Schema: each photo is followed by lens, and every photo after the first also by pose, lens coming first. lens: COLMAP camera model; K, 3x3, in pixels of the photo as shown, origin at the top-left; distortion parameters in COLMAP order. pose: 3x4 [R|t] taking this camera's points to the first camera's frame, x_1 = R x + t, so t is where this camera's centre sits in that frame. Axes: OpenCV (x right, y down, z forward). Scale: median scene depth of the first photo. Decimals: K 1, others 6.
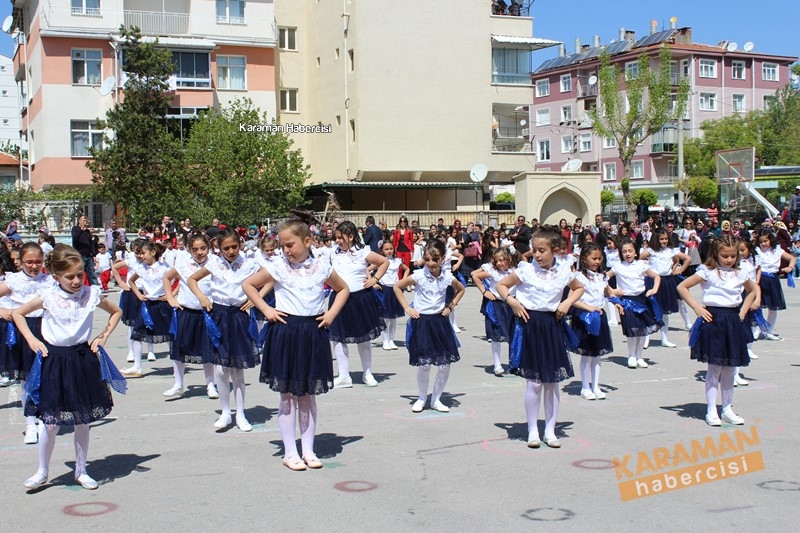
lens RADIAL K [[1039.5, 0, 397.6], [0, 1039.5, 269.9], [0, 0, 1]] dist [-0.065968, 0.103253]
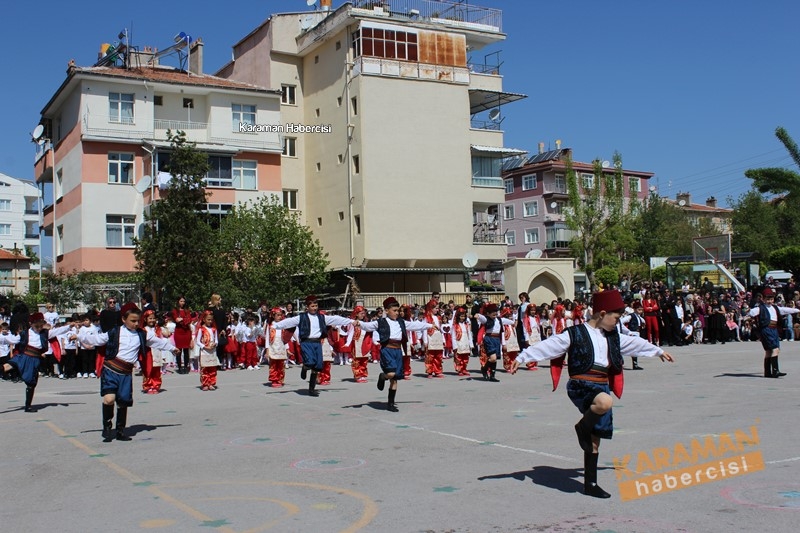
lens RADIAL K [[861.2, 0, 403.2], [0, 861.2, 274.7], [0, 0, 1]] dist [-0.123432, 0.179106]
pose [[0.991344, -0.006072, 0.131152, -0.119615], [0.017651, 0.996025, -0.087309, 0.006158], [-0.130100, 0.088868, 0.987510, 0.052411]]
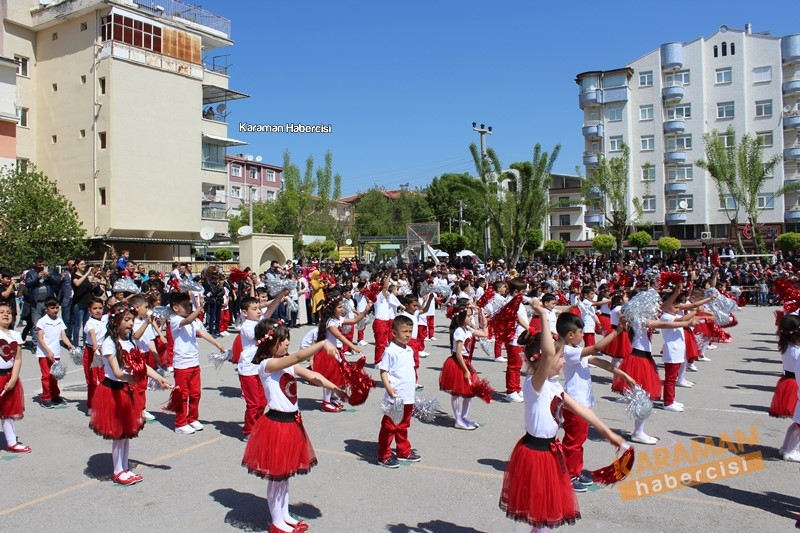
lens RADIAL K [[680.0, 0, 396.8], [0, 680.0, 270.0], [0, 0, 1]] dist [-0.161705, 0.149911]
pose [[0.795898, 0.004570, 0.605413, -0.243863], [0.024551, 0.998905, -0.039816, -0.005015], [-0.604932, 0.046553, 0.794915, 0.158105]]
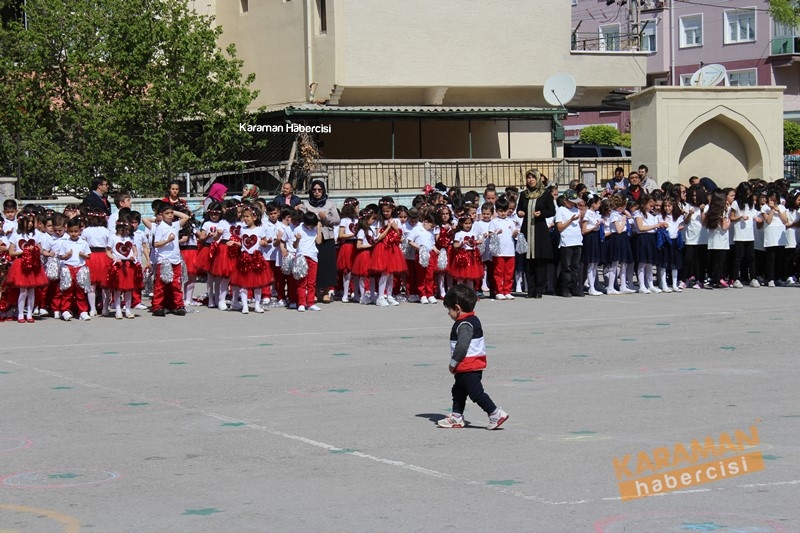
lens RADIAL K [[1935.6, 0, 400.0], [0, 1935.6, 266.5], [0, 0, 1]] dist [0.072734, 0.415844]
pose [[0.995841, -0.009057, 0.090654, -0.095400], [0.009578, 0.999940, -0.005316, 0.004381], [-0.090601, 0.006163, 0.995868, -0.007626]]
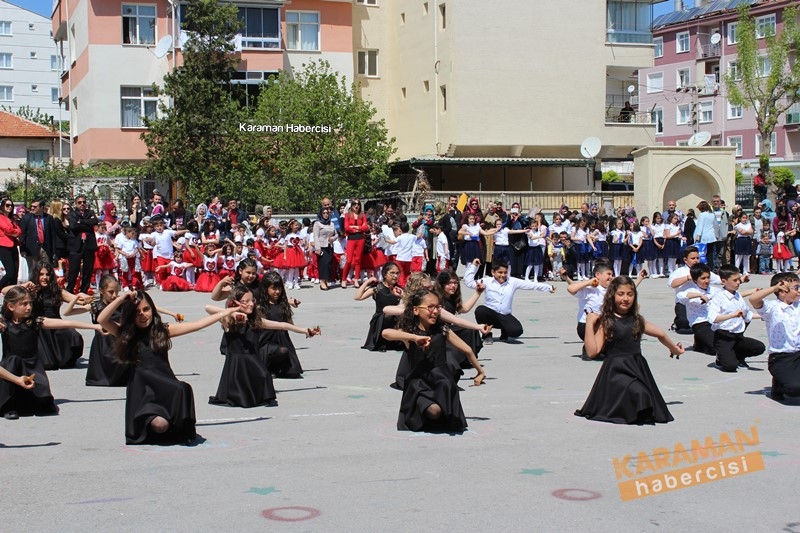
lens RADIAL K [[1205.5, 0, 397.8], [0, 1205.5, 275.4], [0, 0, 1]] dist [-0.015079, 0.020475]
pose [[0.997962, 0.008679, -0.063216, -0.016596], [-0.007906, 0.999891, 0.012480, 0.001096], [0.063317, -0.011955, 0.997922, -0.005269]]
